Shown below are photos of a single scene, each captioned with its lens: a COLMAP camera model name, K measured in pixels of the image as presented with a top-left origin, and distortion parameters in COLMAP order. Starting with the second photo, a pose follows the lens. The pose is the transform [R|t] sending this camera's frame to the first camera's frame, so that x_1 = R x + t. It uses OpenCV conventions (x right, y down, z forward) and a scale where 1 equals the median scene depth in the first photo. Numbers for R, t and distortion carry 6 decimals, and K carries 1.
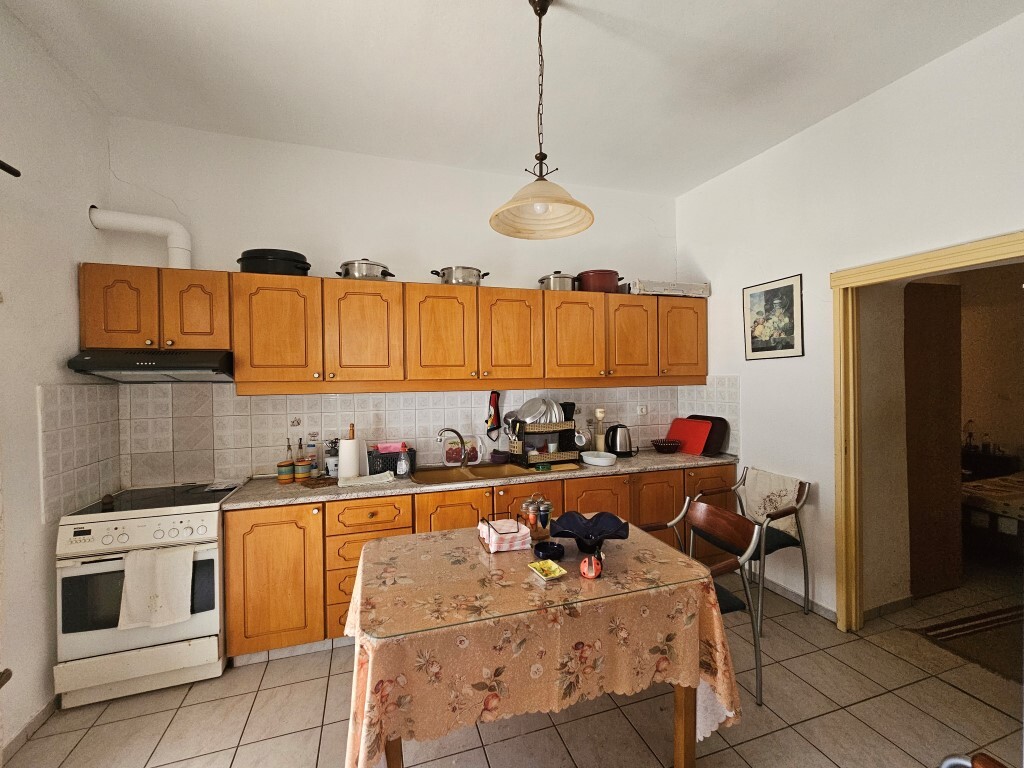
lens RADIAL K [[415.7, 0, 510.3], [0, 415.7, 382.0], [0, 0, 1]] dist [0.001303, 0.000237]
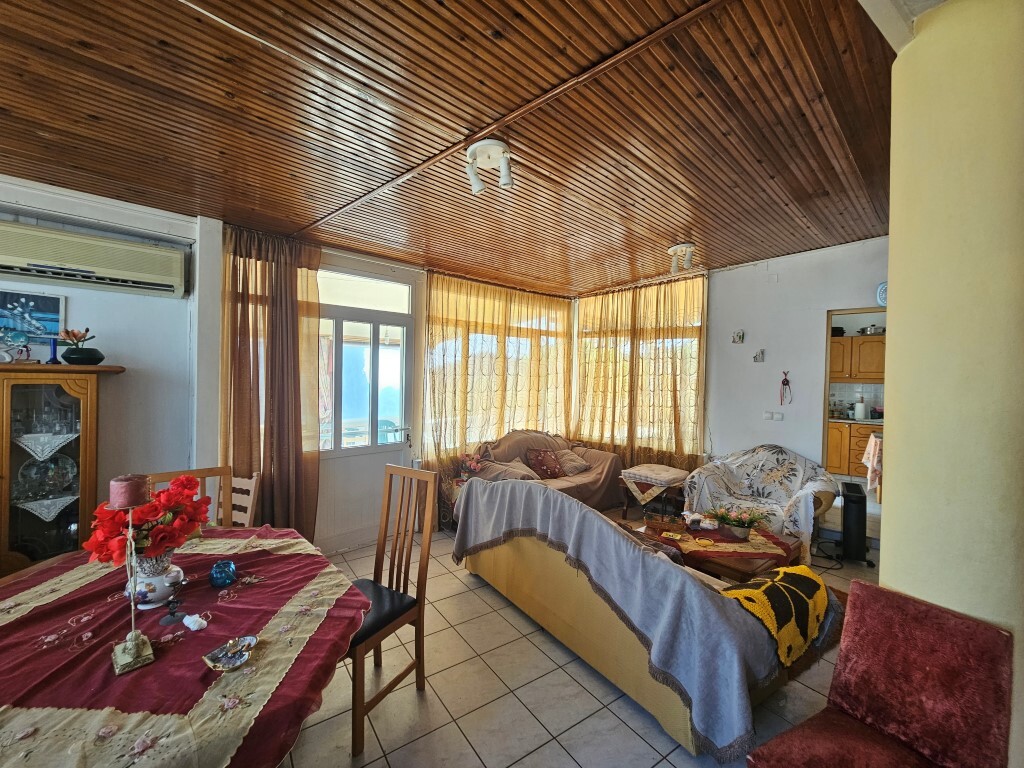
lens RADIAL K [[415.7, 0, 512.7], [0, 415.7, 384.1], [0, 0, 1]] dist [0.001303, 0.000237]
pose [[0.544995, 0.035487, -0.837688, 0.508432], [-0.031317, 0.999268, 0.021957, 0.041448], [0.837854, 0.014268, 0.545707, -1.938387]]
